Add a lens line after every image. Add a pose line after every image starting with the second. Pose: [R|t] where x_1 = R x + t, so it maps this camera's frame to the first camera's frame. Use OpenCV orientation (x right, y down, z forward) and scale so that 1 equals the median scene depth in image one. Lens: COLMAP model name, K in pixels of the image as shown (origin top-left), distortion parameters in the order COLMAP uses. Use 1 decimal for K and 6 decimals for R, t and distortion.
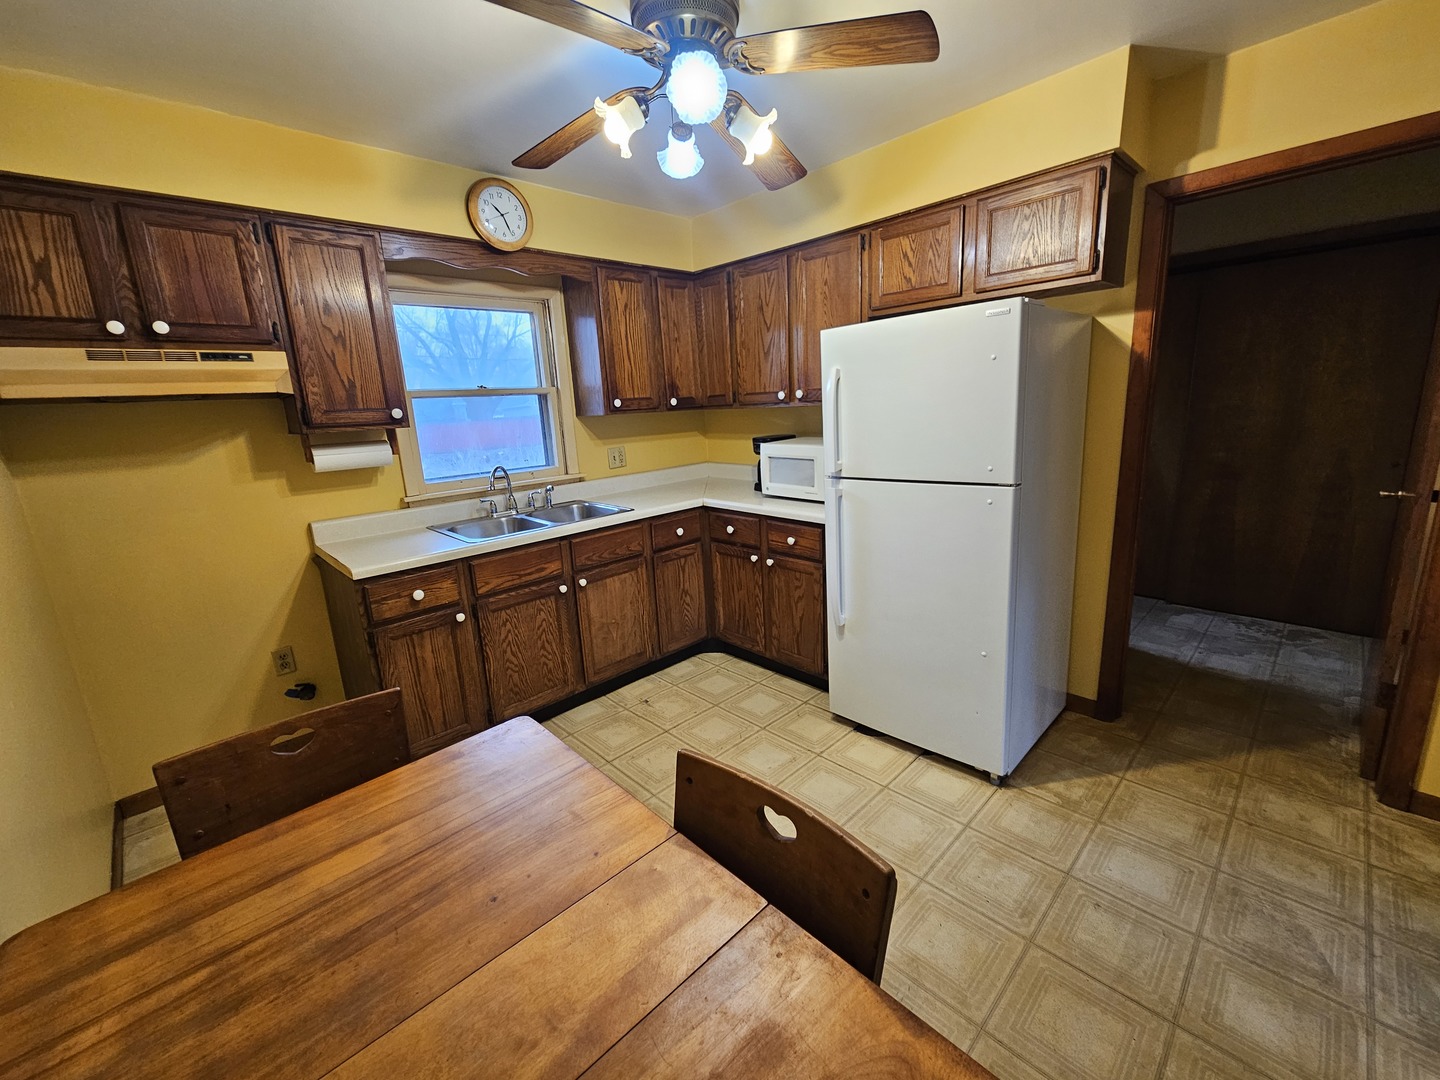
lens RADIAL K [[590.5, 0, 708.6], [0, 590.5, 533.5], [0, 0, 1]] dist [0.001365, 0.000432]
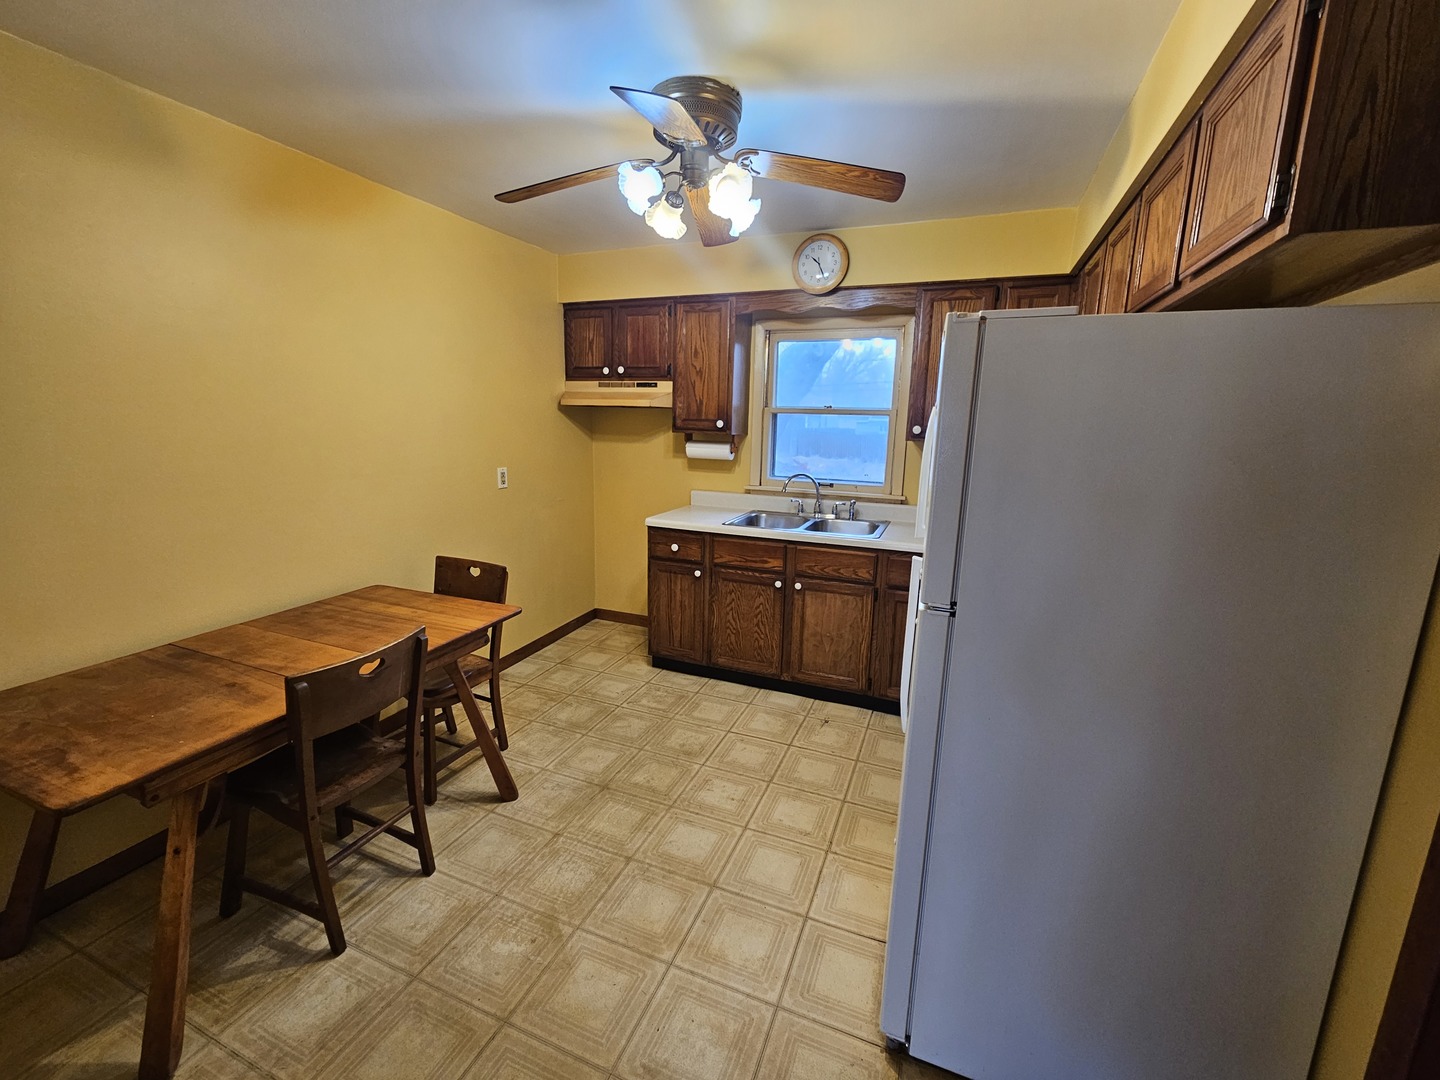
lens RADIAL K [[590.5, 0, 722.6], [0, 590.5, 530.8], [0, 0, 1]] dist [0.001365, 0.000432]
pose [[0.412643, 0.233618, -0.880425, 0.838853], [-0.241108, 0.960090, 0.141753, -0.172637], [0.878404, 0.153784, 0.452501, 0.439279]]
